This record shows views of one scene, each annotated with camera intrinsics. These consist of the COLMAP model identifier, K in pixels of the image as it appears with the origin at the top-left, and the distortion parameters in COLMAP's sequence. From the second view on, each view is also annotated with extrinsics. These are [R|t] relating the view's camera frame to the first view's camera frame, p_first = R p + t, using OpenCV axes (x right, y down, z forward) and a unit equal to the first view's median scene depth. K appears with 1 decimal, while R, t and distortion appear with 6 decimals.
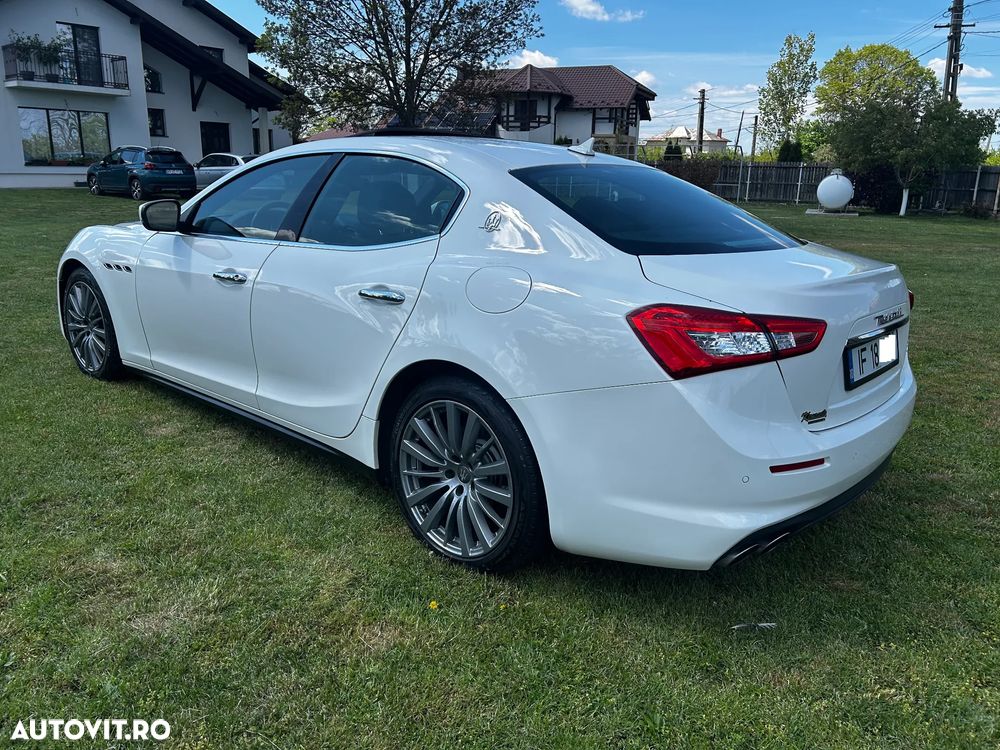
lens RADIAL K [[758.2, 0, 500.0], [0, 758.2, 375.0], [0, 0, 1]] dist [0.049254, -0.047357]
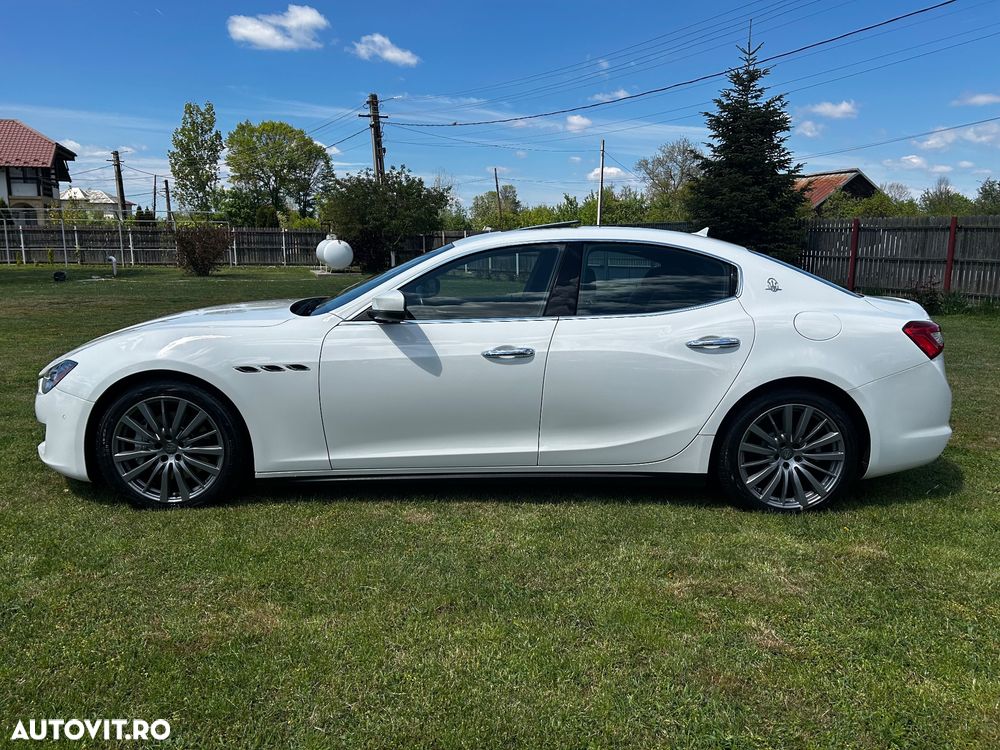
lens RADIAL K [[780.8, 0, 500.0], [0, 780.8, 375.0], [0, 0, 1]] dist [0.054351, -0.079748]
pose [[0.724482, -0.134941, 0.675956, -0.146768], [0.190212, 0.981711, -0.007888, -0.011609], [-0.662529, 0.134290, 0.736900, 0.020880]]
